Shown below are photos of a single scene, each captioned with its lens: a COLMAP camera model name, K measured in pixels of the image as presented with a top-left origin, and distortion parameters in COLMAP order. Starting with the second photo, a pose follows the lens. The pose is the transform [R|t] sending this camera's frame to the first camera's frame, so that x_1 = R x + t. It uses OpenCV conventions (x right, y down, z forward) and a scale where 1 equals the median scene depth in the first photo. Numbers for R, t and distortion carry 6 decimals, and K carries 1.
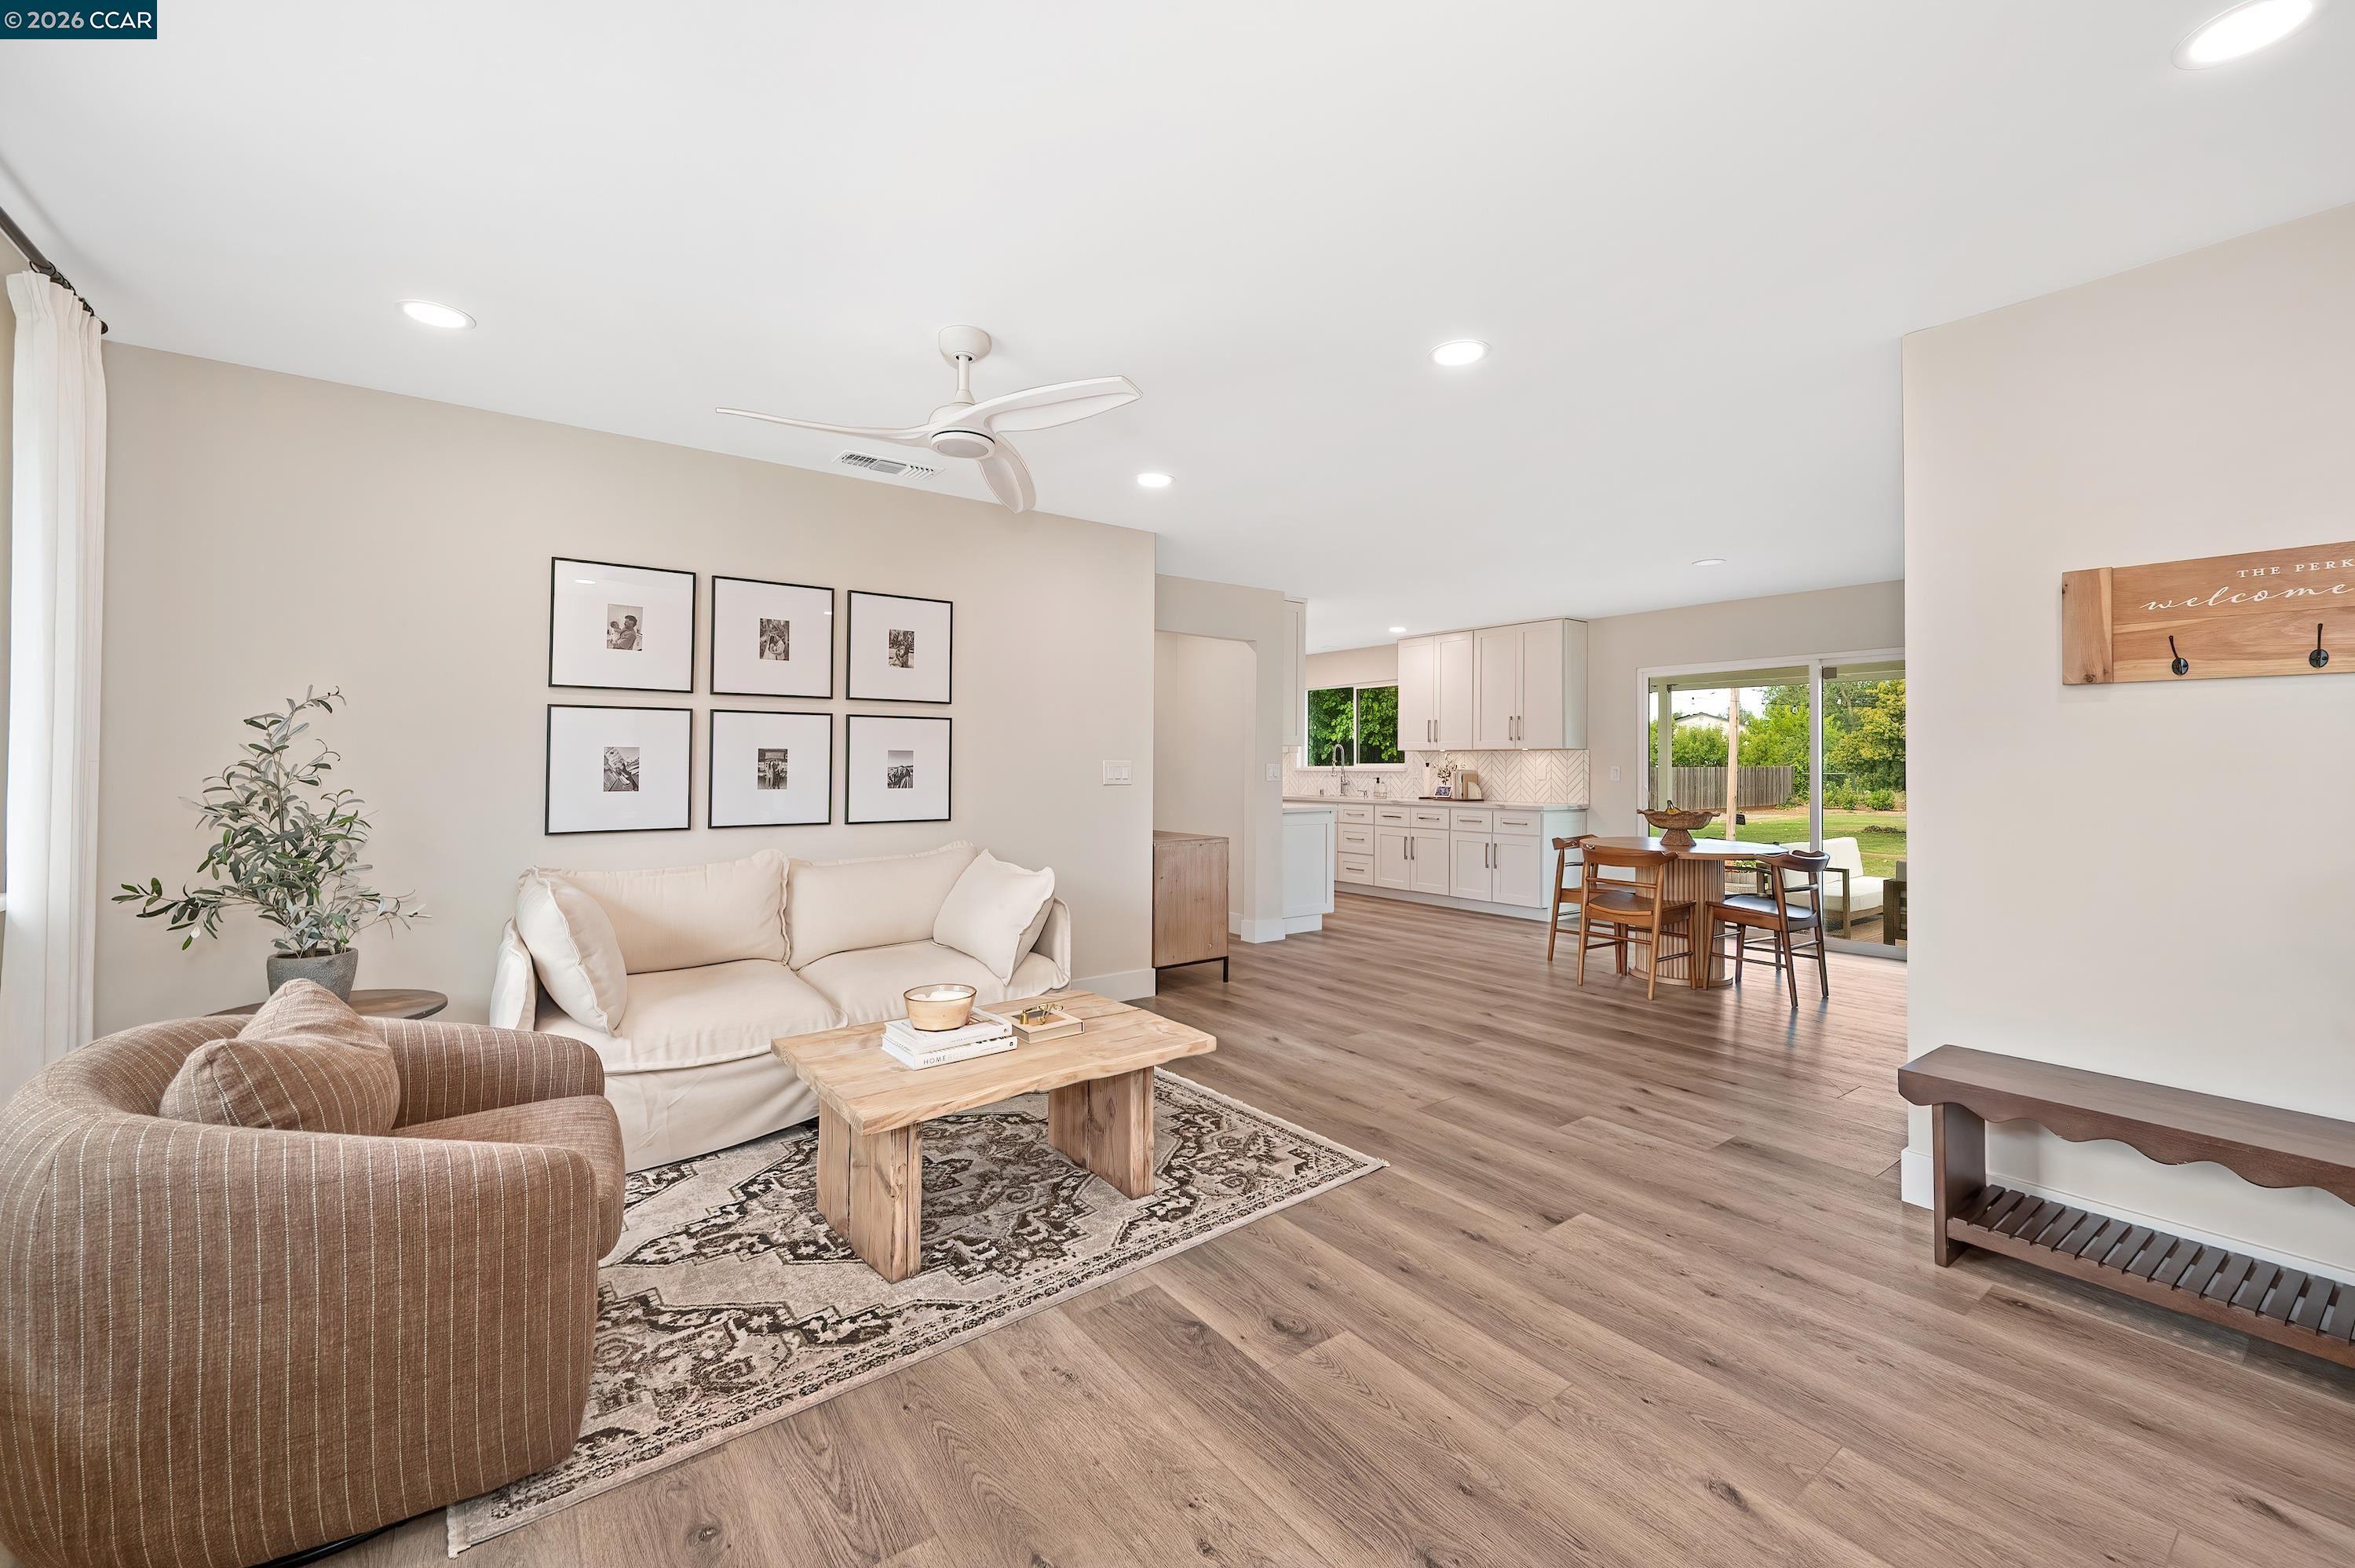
lens RADIAL K [[924.8, 0, 1184.6], [0, 924.8, 760.0], [0, 0, 1]] dist [-0.003510, 0.000624]
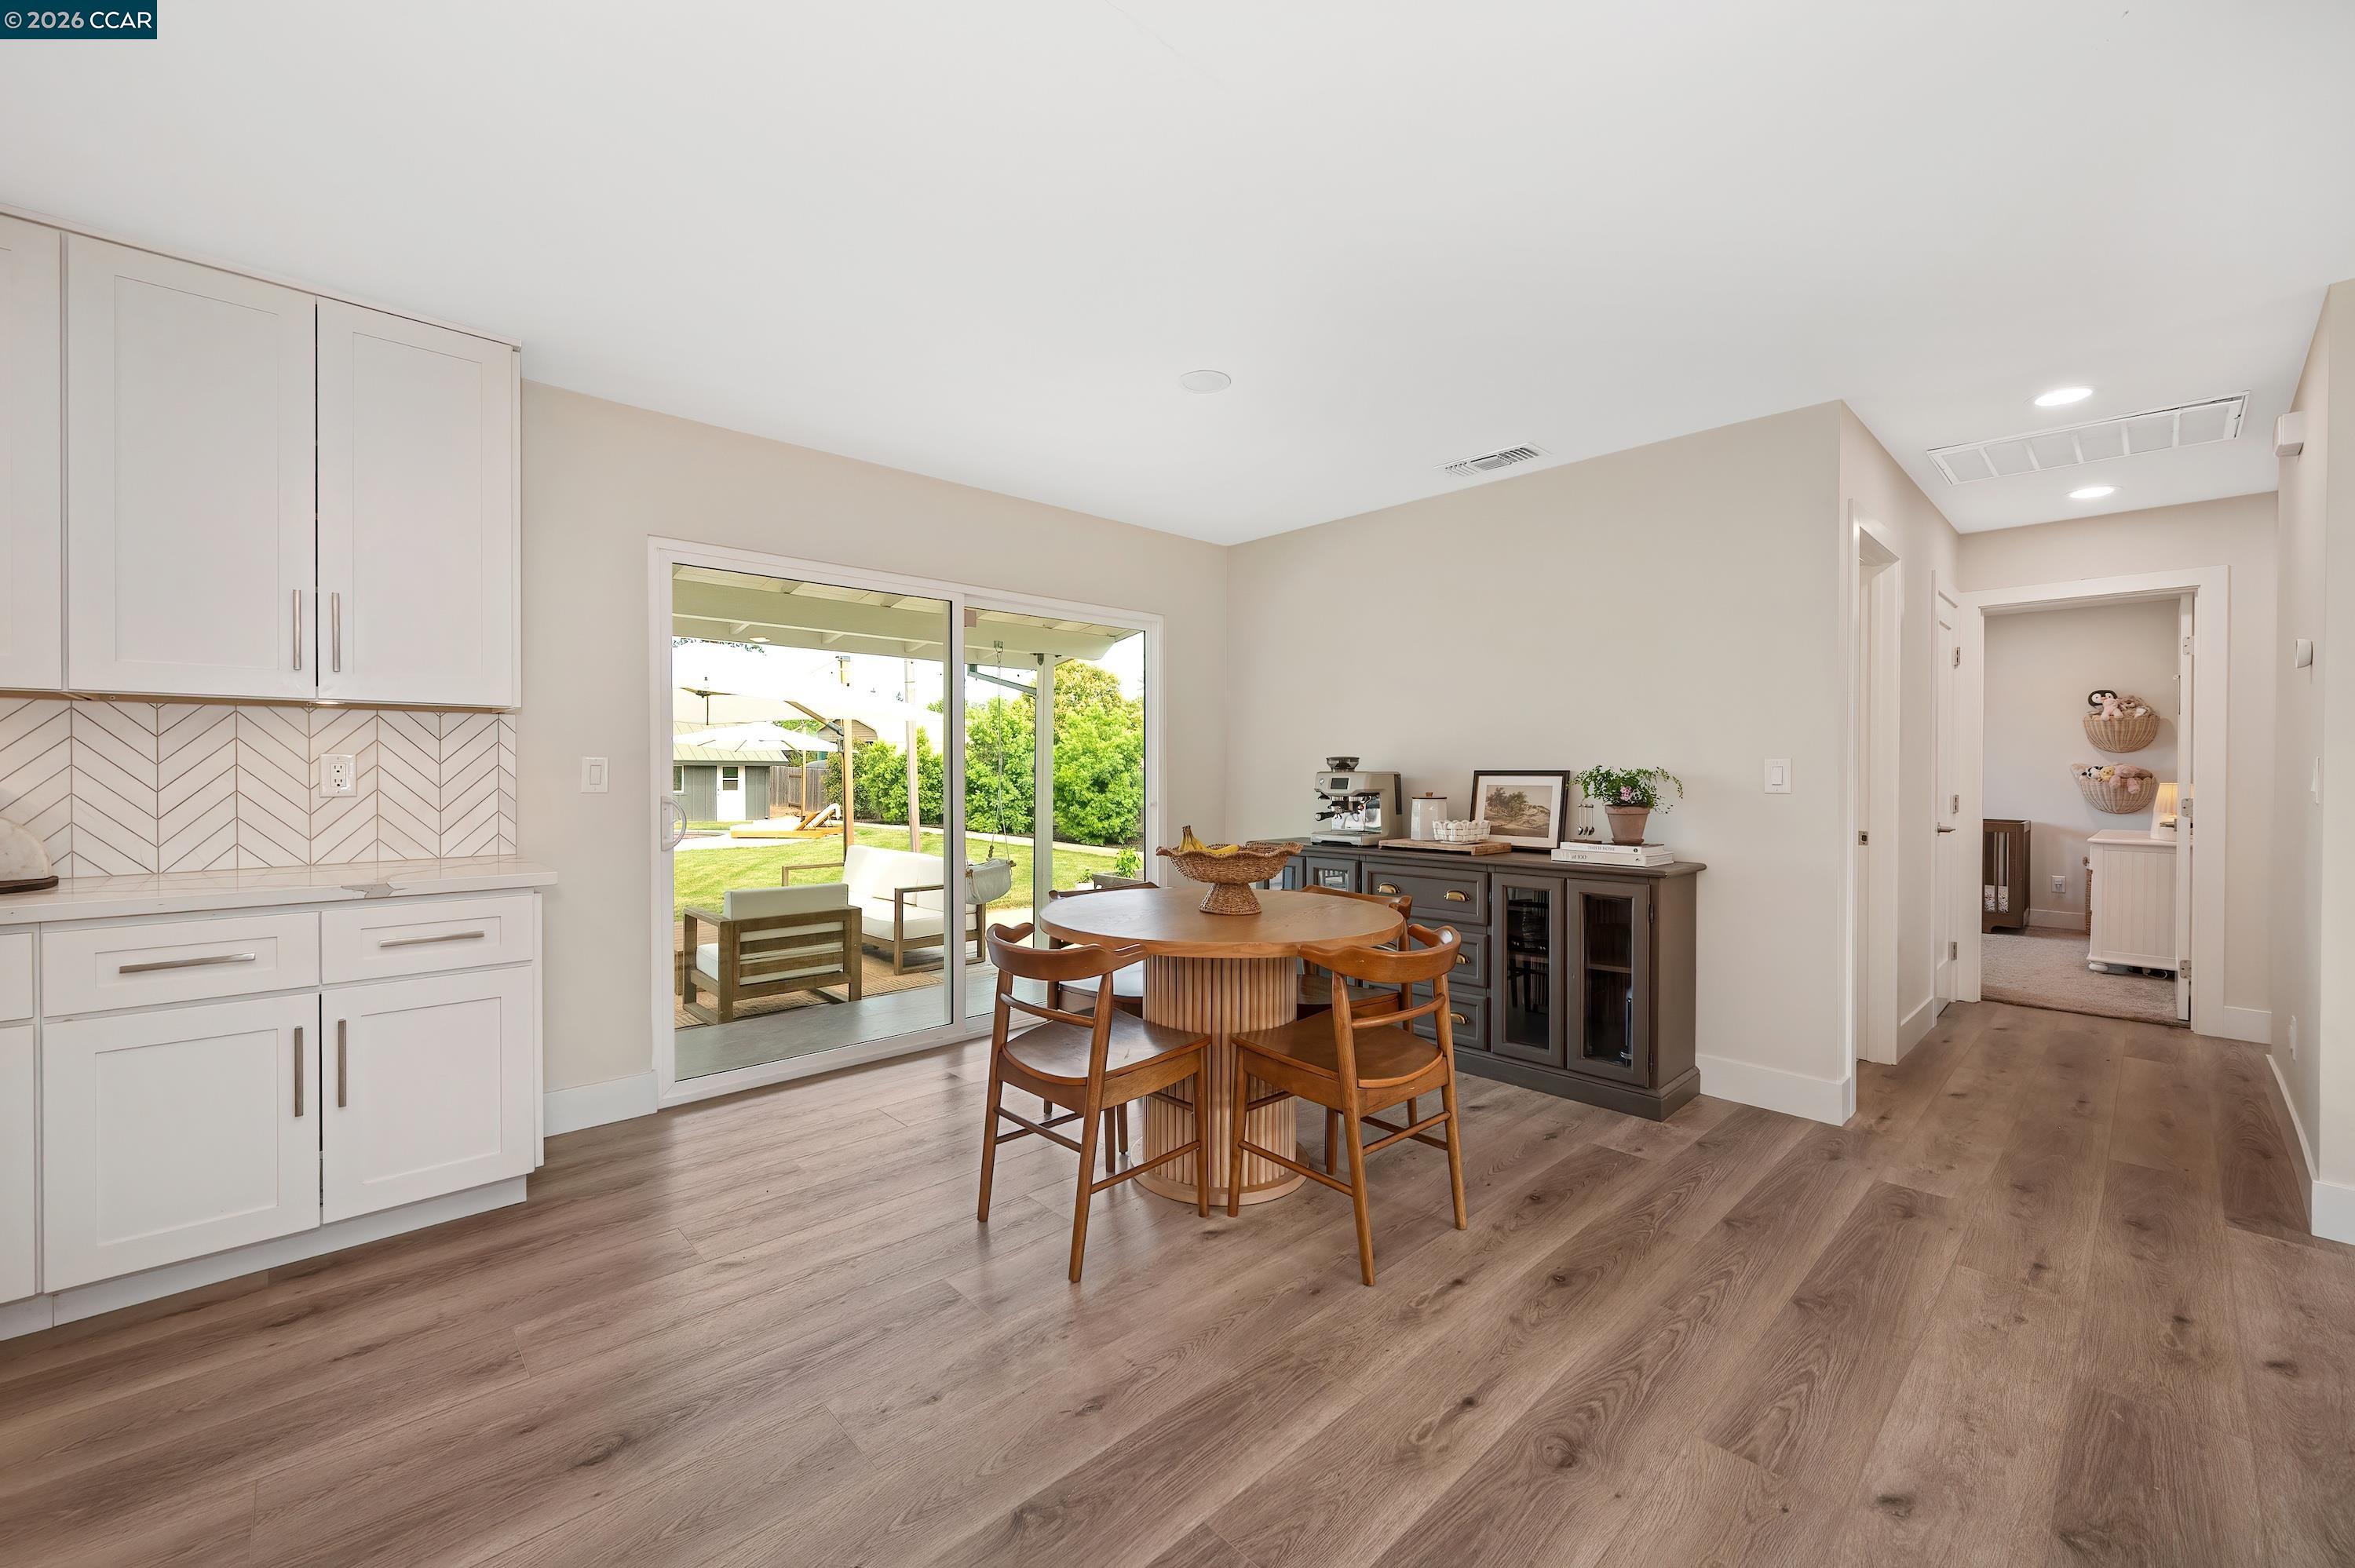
lens RADIAL K [[924.8, 0, 1185.2], [0, 924.8, 762.6], [0, 0, 1]] dist [-0.003510, 0.000624]
pose [[-0.118817, 0.001478, 0.992915, 0.020161], [-0.007998, 0.999965, -0.002446, 0.007506], [-0.992884, -0.008232, -0.118801, 0.717431]]
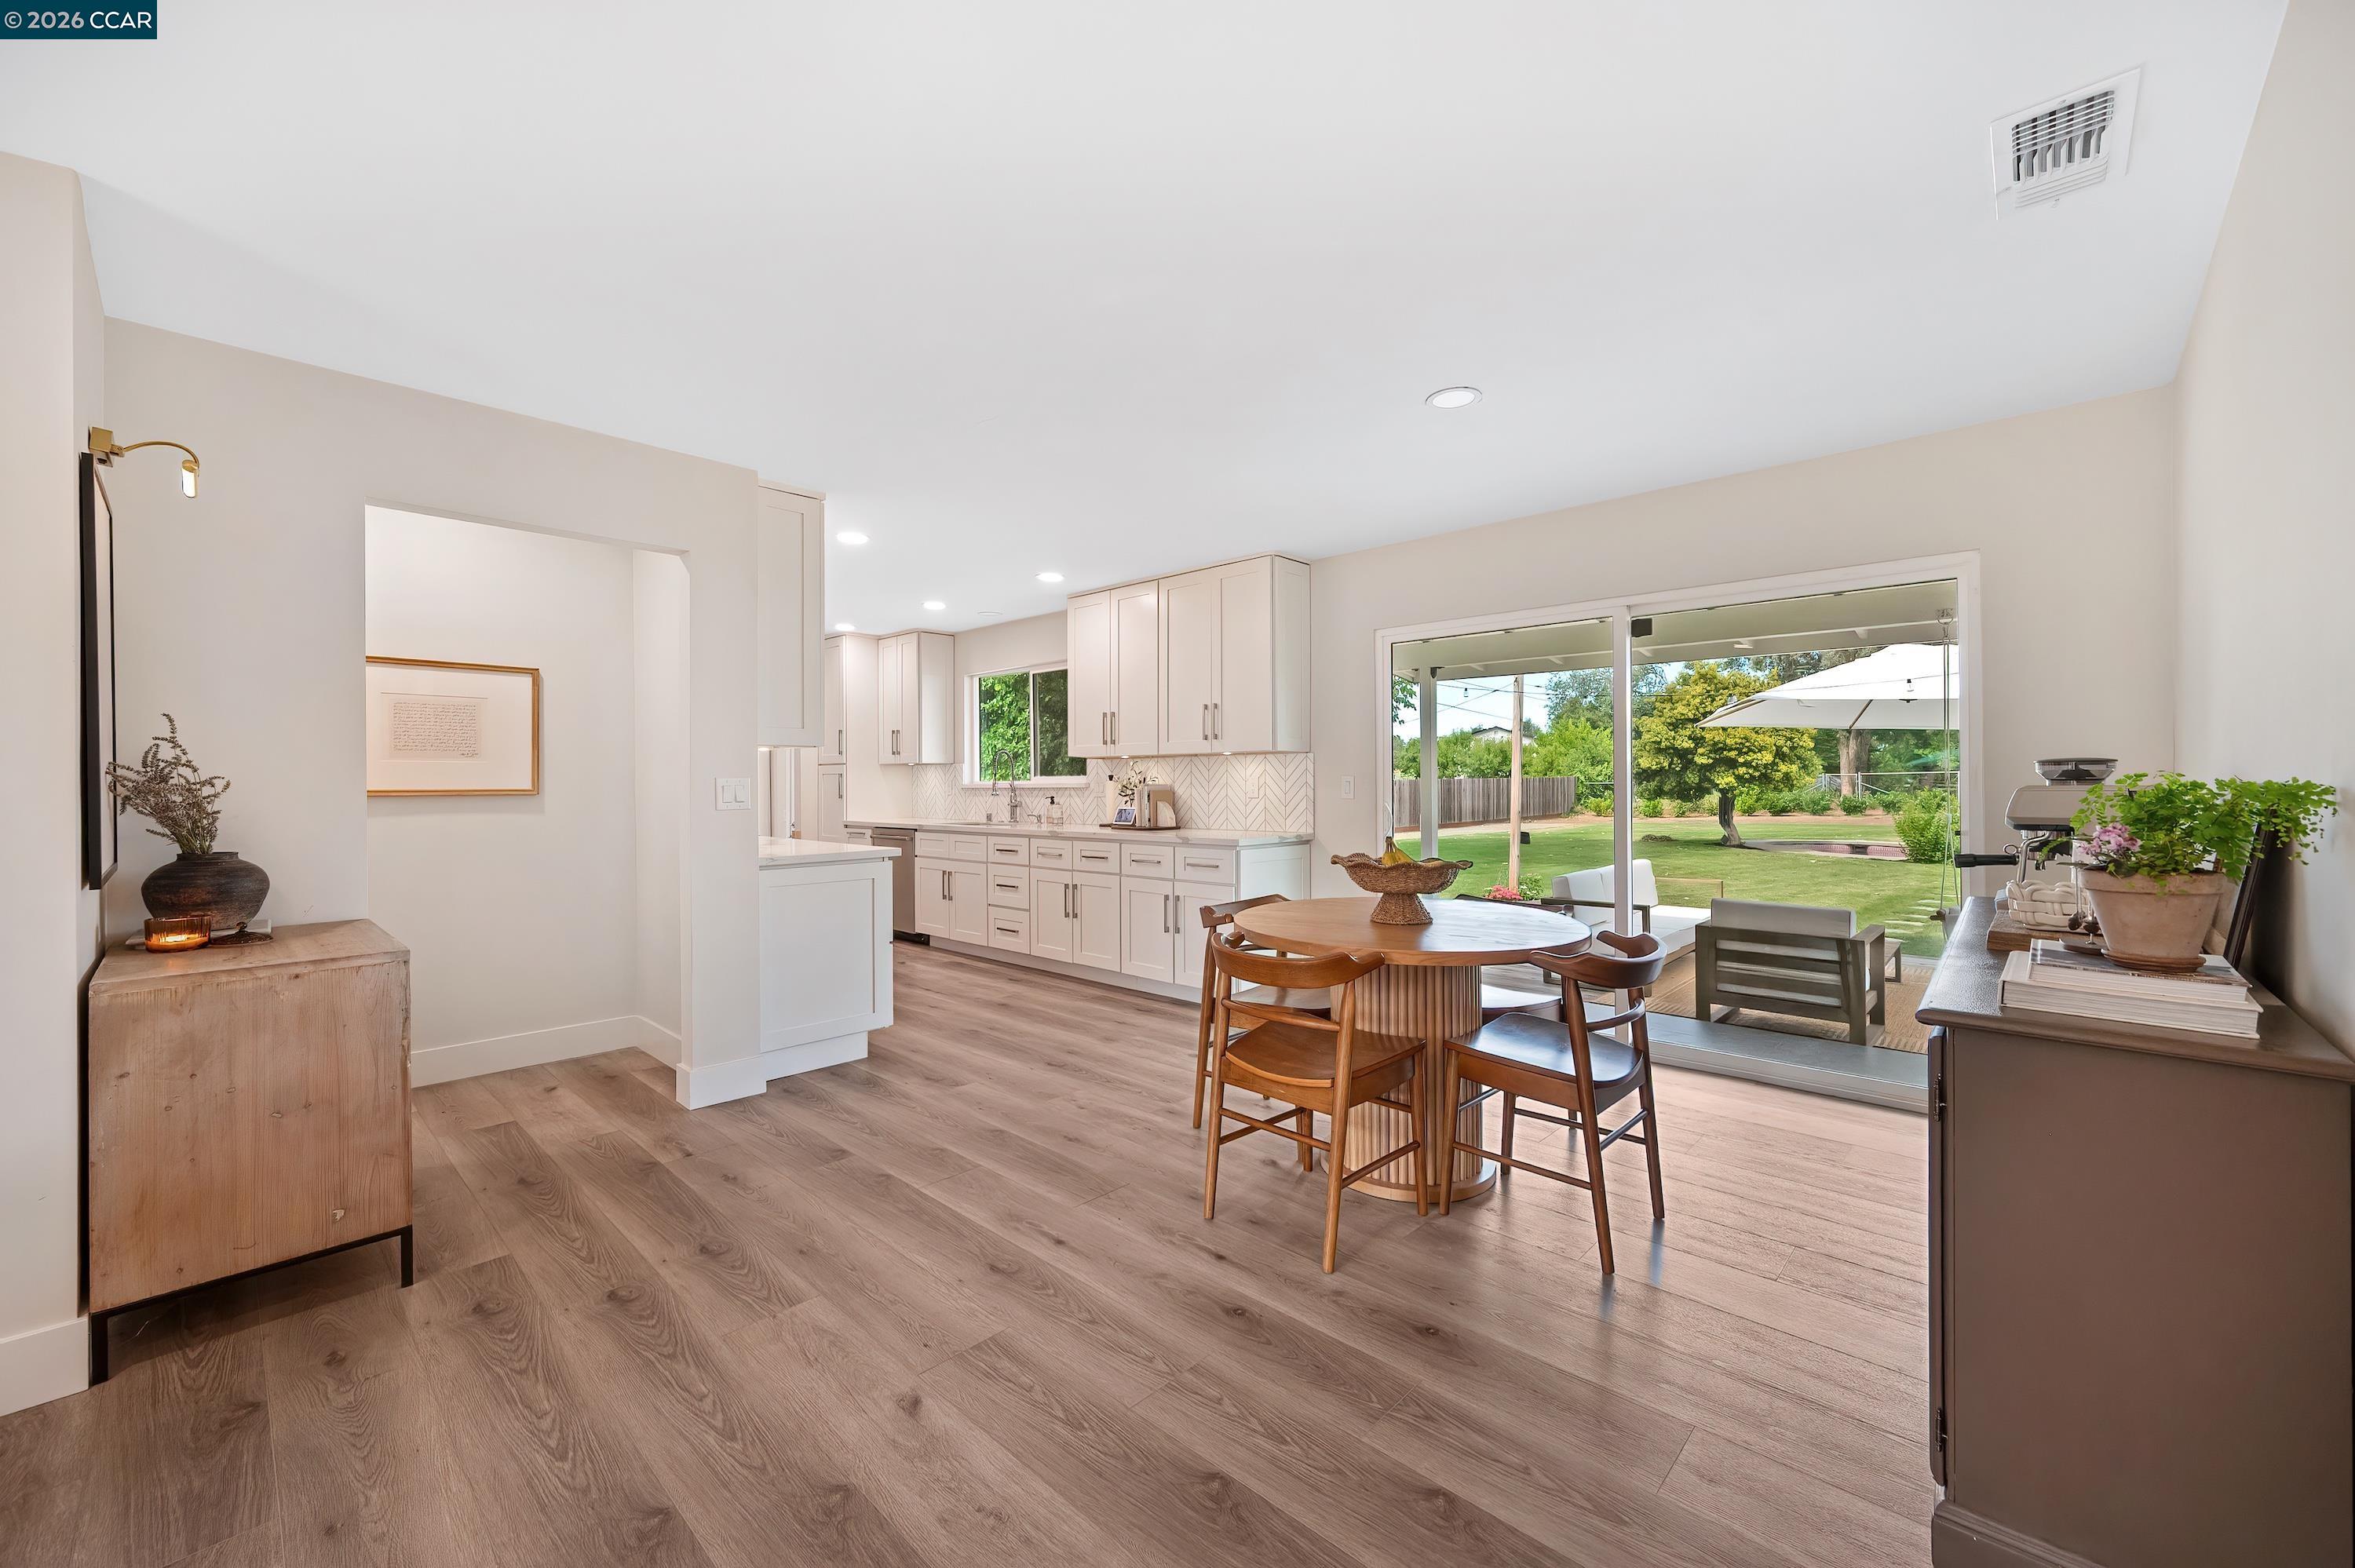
lens RADIAL K [[924.8, 0, 1183.9], [0, 924.8, 786.6], [0, 0, 1]] dist [-0.003510, 0.000624]
pose [[0.983199, -0.010783, 0.182216, 0.208661], [0.008562, 0.999879, 0.012974, 0.003807], [-0.182334, -0.011195, 0.983173, 0.331905]]
